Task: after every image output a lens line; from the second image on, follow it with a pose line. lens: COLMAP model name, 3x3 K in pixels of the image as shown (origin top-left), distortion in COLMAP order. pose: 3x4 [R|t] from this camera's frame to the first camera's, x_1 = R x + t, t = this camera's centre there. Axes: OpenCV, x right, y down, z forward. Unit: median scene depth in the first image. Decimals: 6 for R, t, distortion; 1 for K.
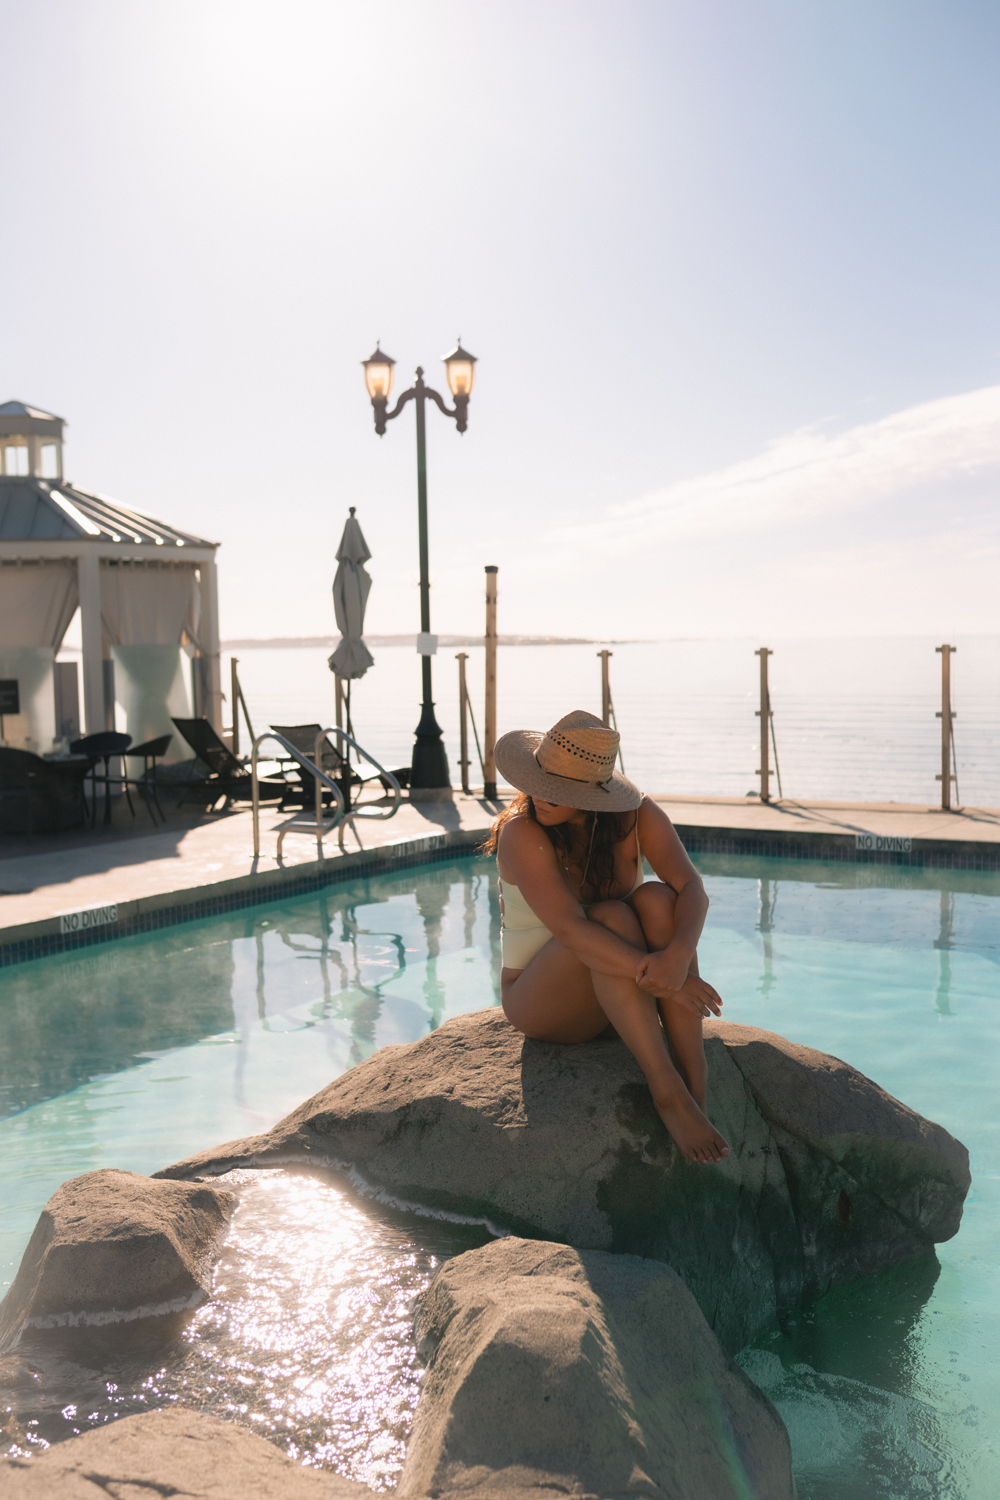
lens RADIAL K [[1410.9, 0, 506.0], [0, 1410.9, 744.2], [0, 0, 1]] dist [-0.038944, 0.000000]
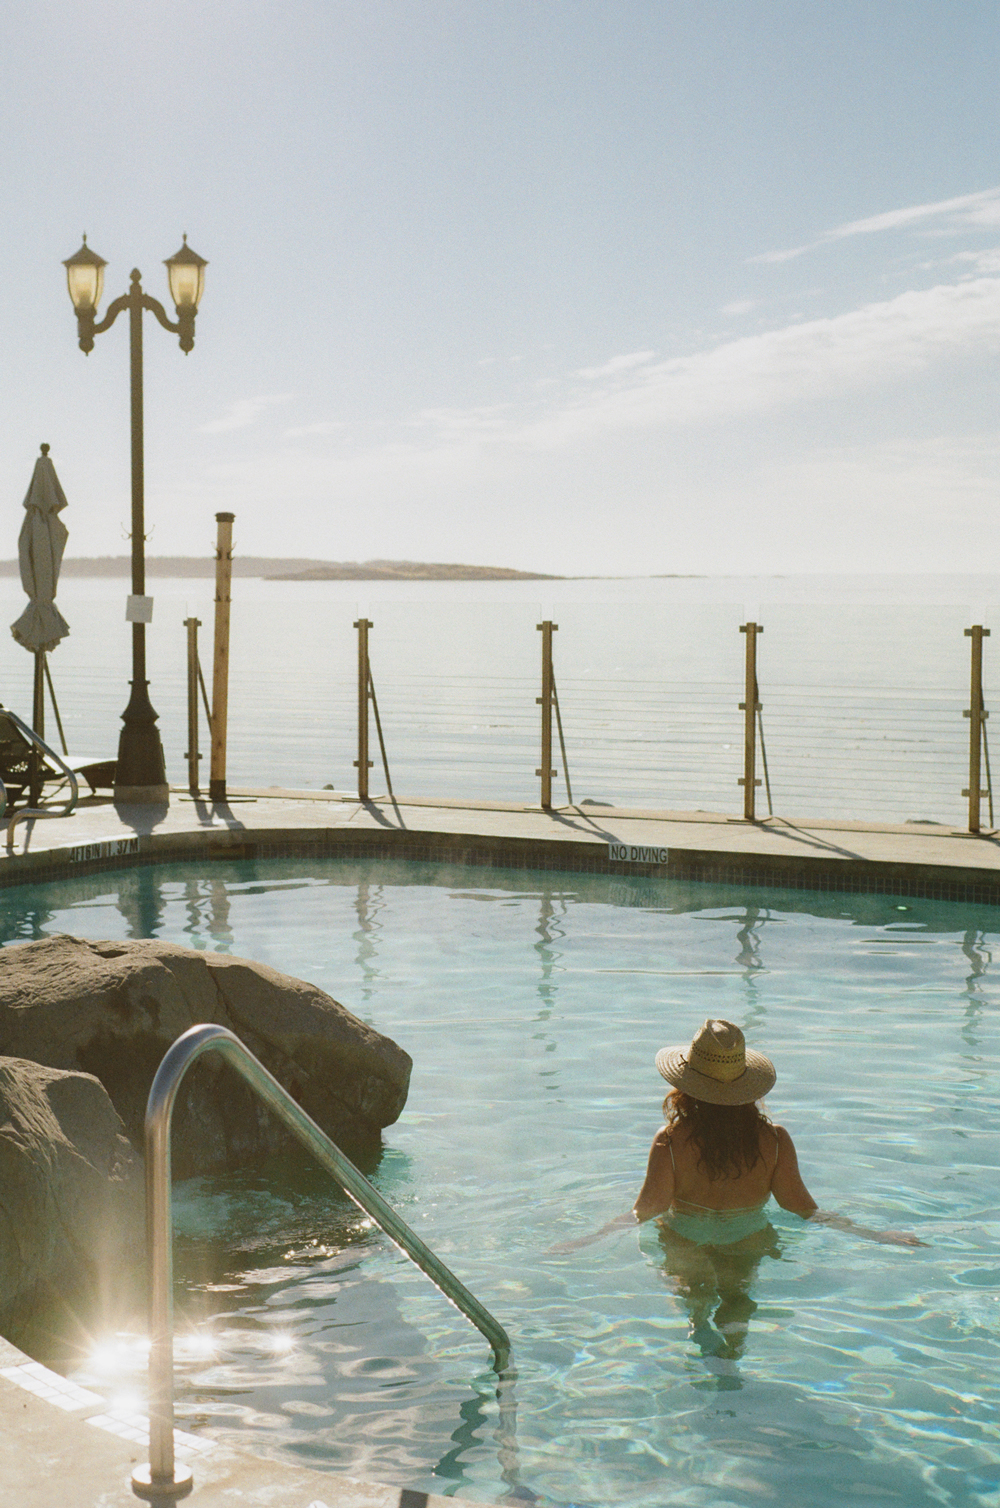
lens RADIAL K [[2204.4, 0, 479.8], [0, 2204.4, 714.5], [0, 0, 1]] dist [-0.019381, 0.000000]
pose [[0.998878, 0.016531, 0.044382, 0.091866], [-0.016075, 0.999814, -0.010615, 0.000305], [-0.044549, 0.009889, 0.998958, -0.303317]]
